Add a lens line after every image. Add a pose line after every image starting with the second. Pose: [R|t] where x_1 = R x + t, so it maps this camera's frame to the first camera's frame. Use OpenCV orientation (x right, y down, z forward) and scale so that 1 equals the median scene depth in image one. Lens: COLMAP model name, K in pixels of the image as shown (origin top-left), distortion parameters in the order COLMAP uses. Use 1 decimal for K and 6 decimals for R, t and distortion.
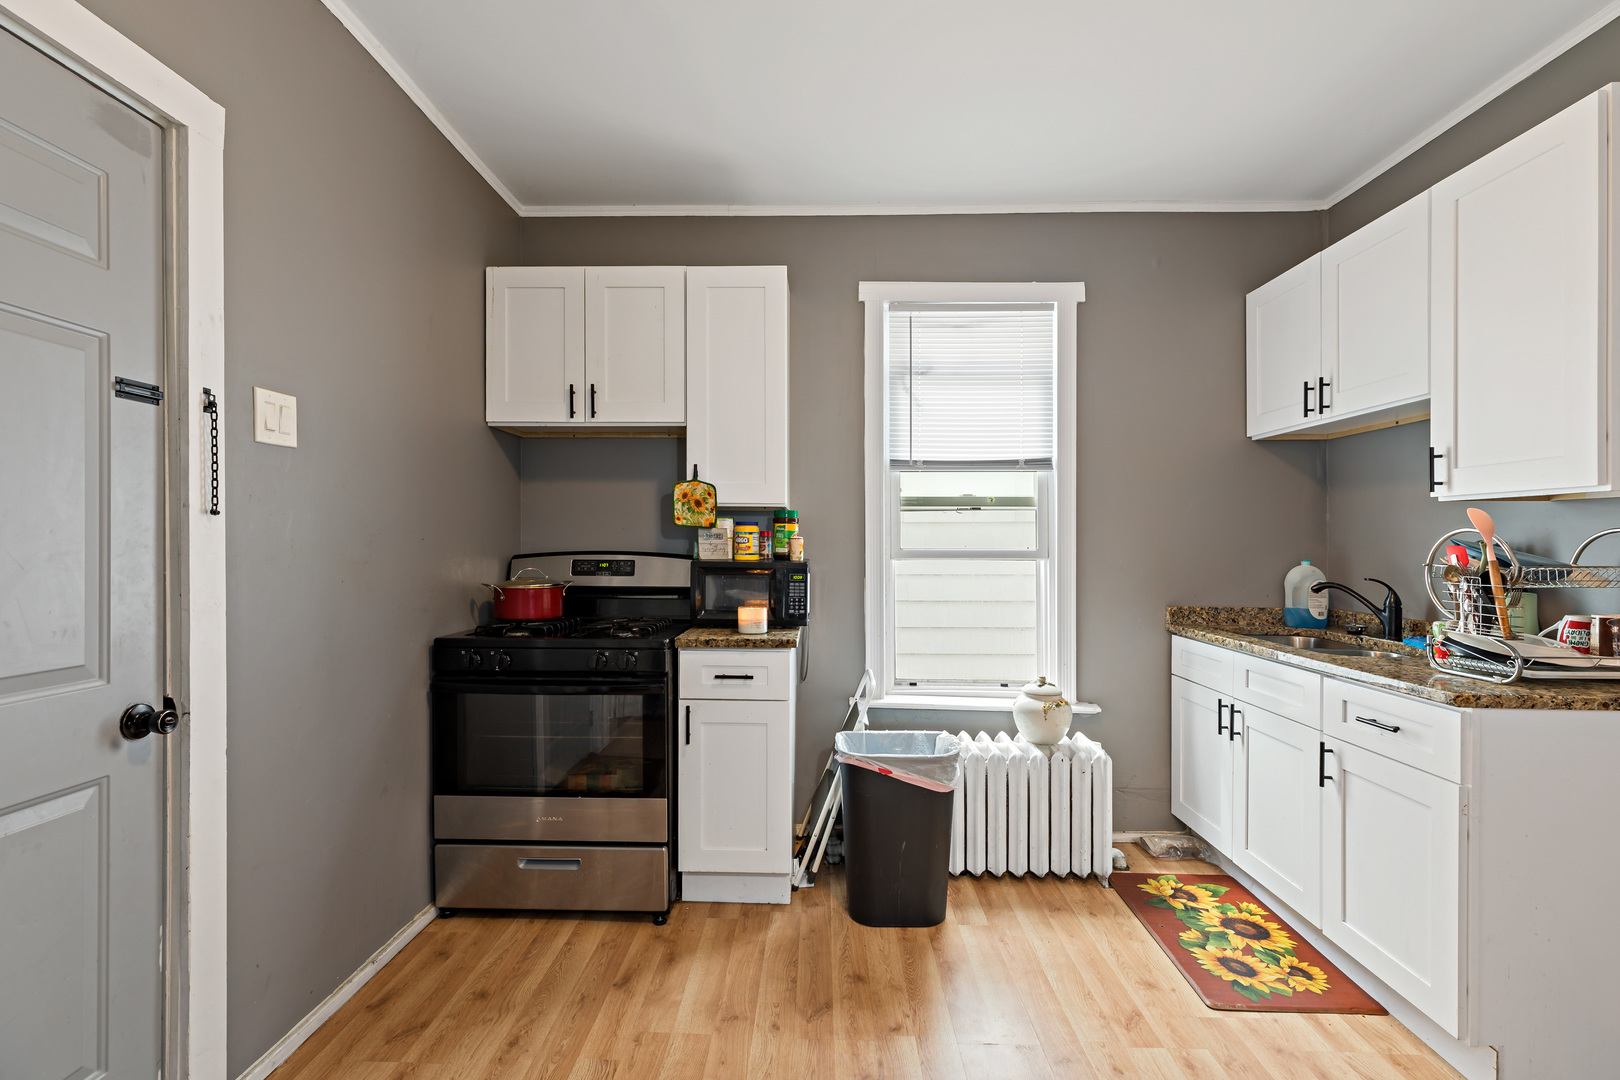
lens RADIAL K [[731.3, 0, 814.7], [0, 731.3, 537.6], [0, 0, 1]] dist [-0.002499, -0.000324]
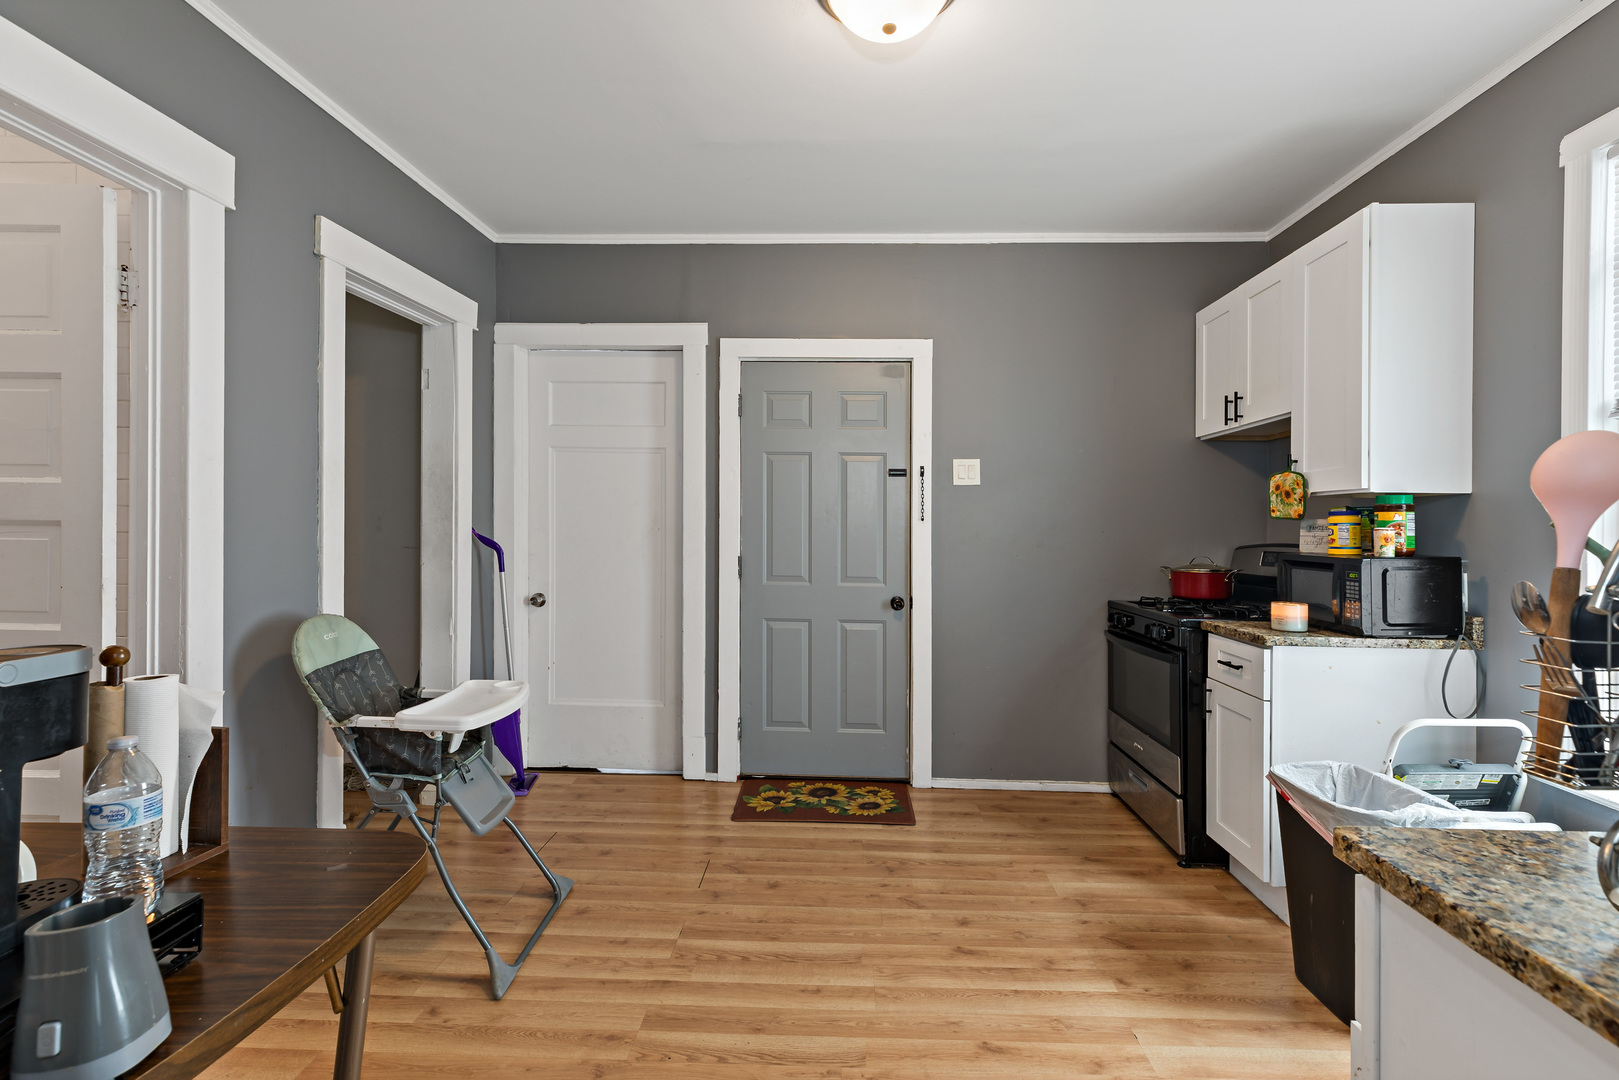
lens RADIAL K [[730.9, 0, 820.9], [0, 730.9, 536.4], [0, 0, 1]] dist [-0.002499, -0.000324]
pose [[-0.009374, -0.000084, -0.999956, 0.944326], [-0.003025, 0.999995, -0.000056, 0.012745], [0.999951, 0.003024, -0.009375, 0.445052]]
